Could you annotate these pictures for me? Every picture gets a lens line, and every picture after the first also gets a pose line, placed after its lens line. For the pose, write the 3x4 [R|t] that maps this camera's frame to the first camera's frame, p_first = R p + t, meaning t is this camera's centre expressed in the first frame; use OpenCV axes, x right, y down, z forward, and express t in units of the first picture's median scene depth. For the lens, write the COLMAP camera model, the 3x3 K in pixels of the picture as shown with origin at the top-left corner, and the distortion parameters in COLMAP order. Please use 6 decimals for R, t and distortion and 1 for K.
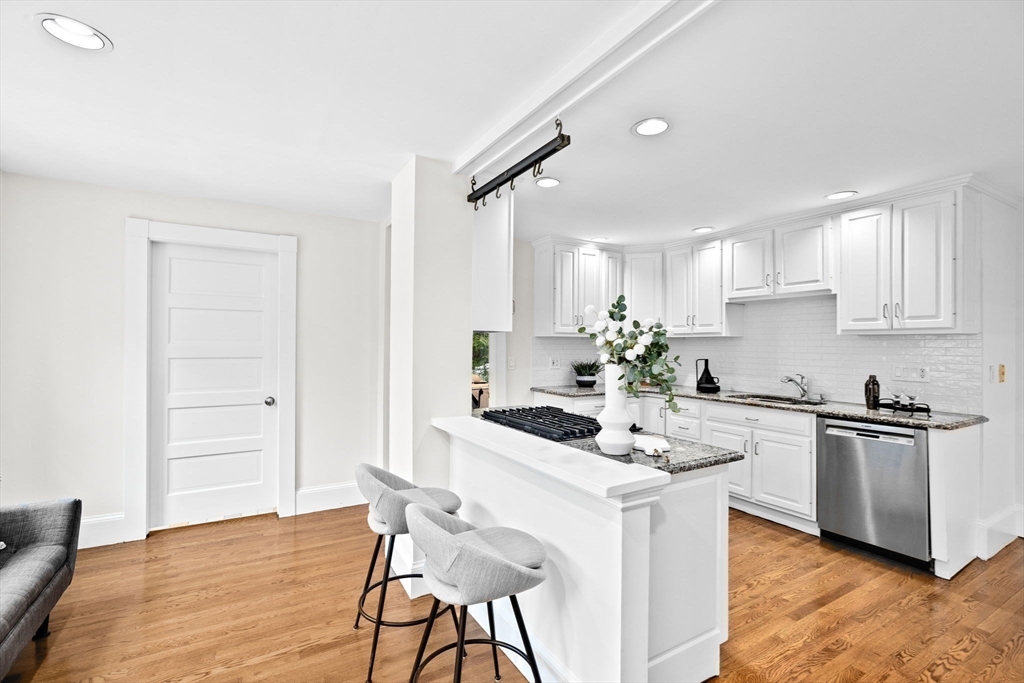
lens RADIAL K [[459.4, 0, 512.9], [0, 459.4, 341.6], [0, 0, 1]] dist [-0.008863, 0.003992]
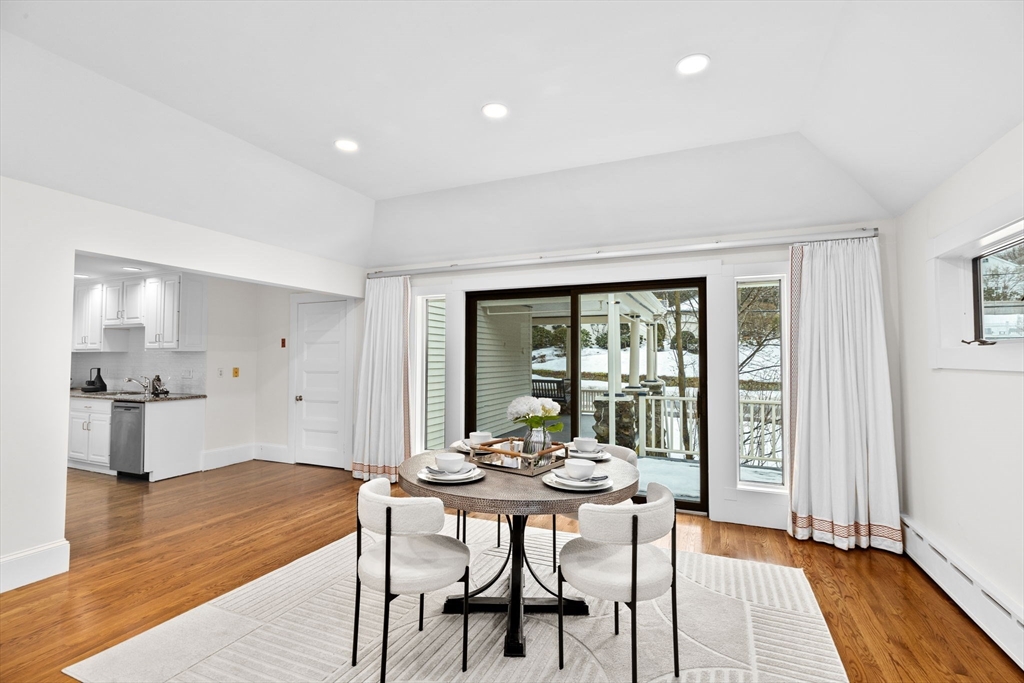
lens RADIAL K [[459.4, 0, 512.0], [0, 459.4, 343.8], [0, 0, 1]] dist [-0.008863, 0.003992]
pose [[0.810458, 0.015494, 0.585592, 0.790532], [-0.001710, 0.999708, -0.024085, -0.004336], [-0.585795, 0.018518, 0.810248, -1.073632]]
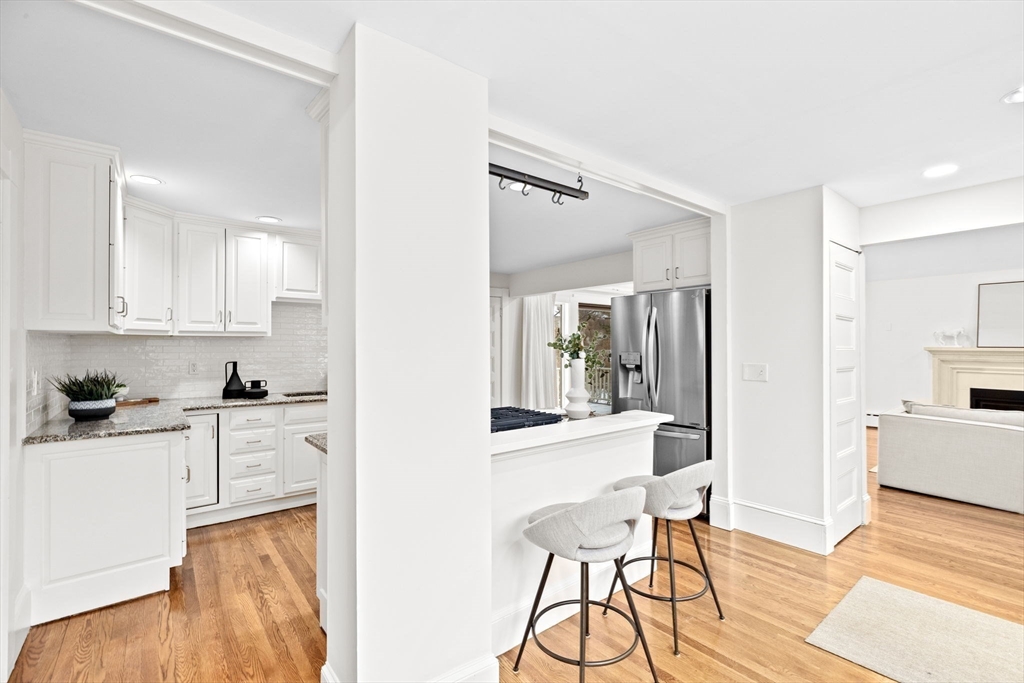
lens RADIAL K [[459.4, 0, 514.4], [0, 459.4, 340.5], [0, 0, 1]] dist [-0.008863, 0.003992]
pose [[-0.137628, 0.005690, 0.990468, -0.657084], [-0.005439, 0.999964, -0.006501, 0.000871], [-0.990469, -0.006281, -0.137592, 0.753747]]
